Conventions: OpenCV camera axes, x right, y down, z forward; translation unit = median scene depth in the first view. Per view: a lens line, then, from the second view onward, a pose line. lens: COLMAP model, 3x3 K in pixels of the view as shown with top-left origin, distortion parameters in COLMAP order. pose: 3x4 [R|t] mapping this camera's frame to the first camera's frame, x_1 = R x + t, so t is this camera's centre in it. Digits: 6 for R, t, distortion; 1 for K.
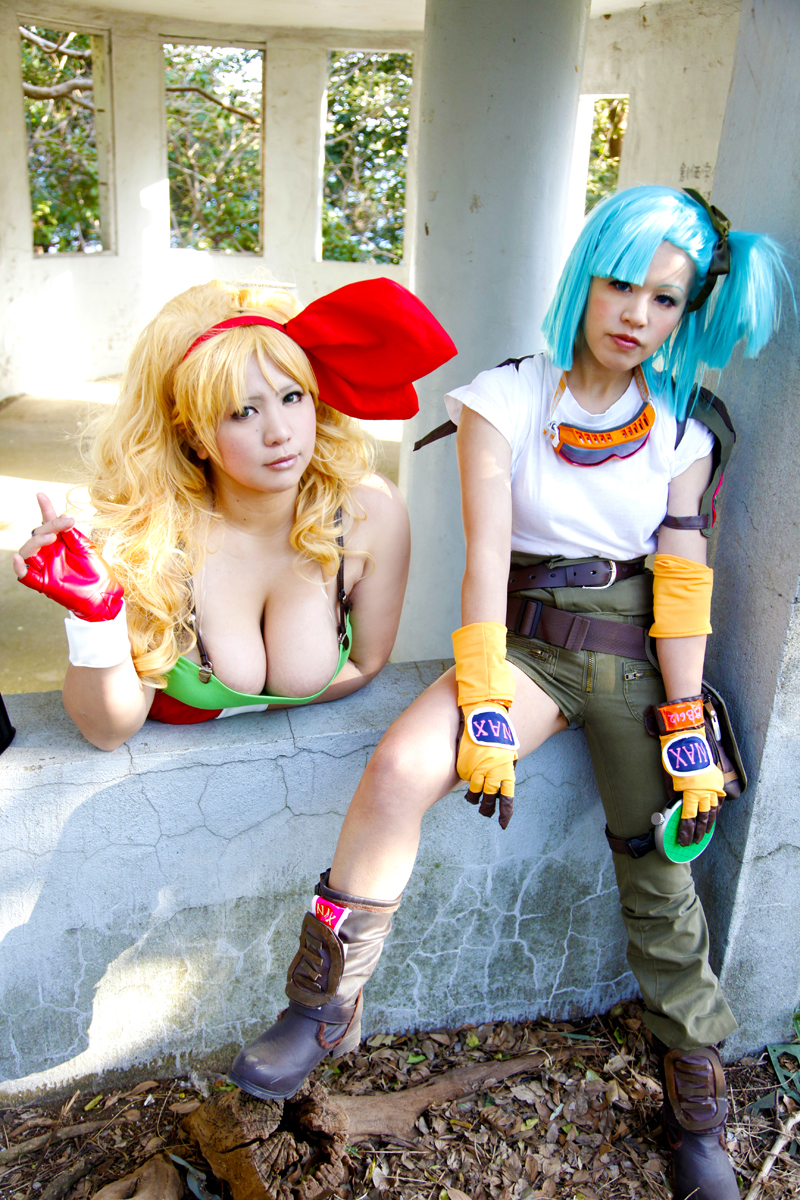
lens RADIAL K [[1162.2, 0, 397.9], [0, 1162.2, 625.5], [0, 0, 1]] dist [-0.009680, 0.074810]
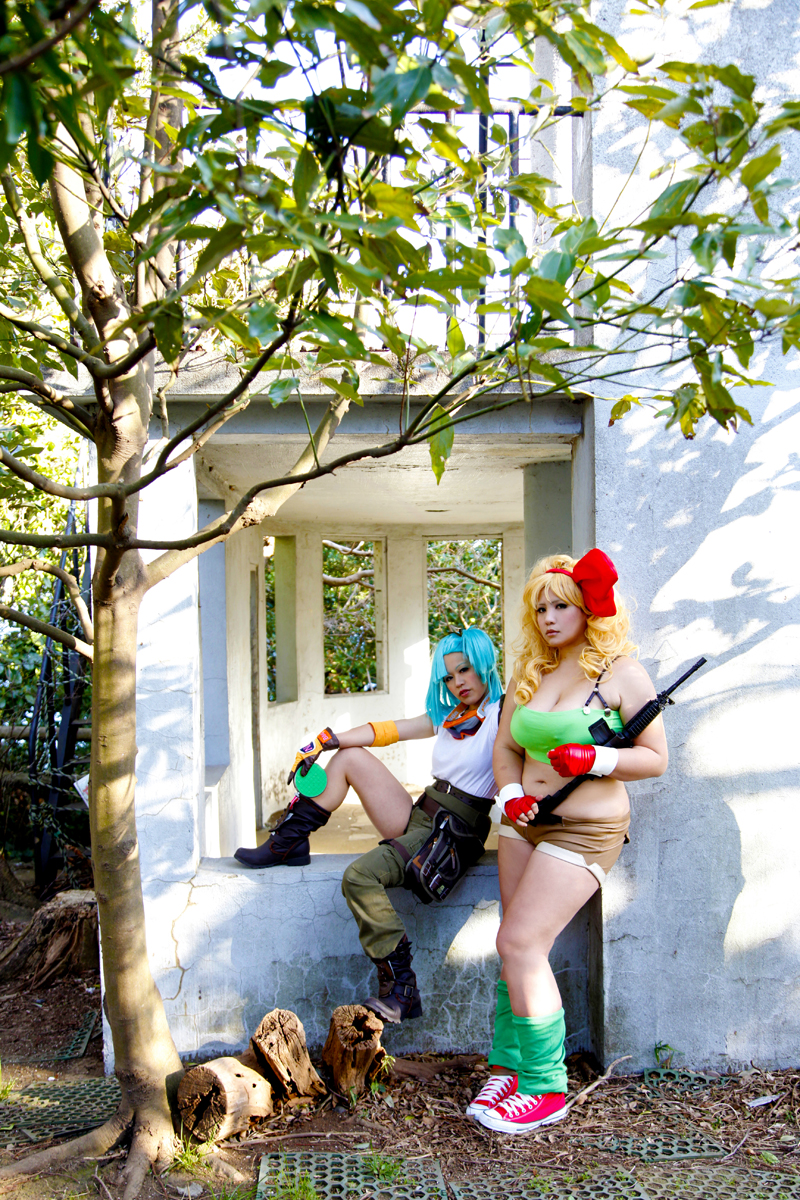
lens RADIAL K [[1279.4, 0, 398.9], [0, 1279.4, 620.2], [0, 0, 1]] dist [-0.005772, 0.113913]
pose [[0.965699, -0.066799, -0.250925, 0.510857], [-0.029891, 0.931323, -0.362965, 0.463536], [0.257938, 0.358015, 0.897381, -1.141958]]
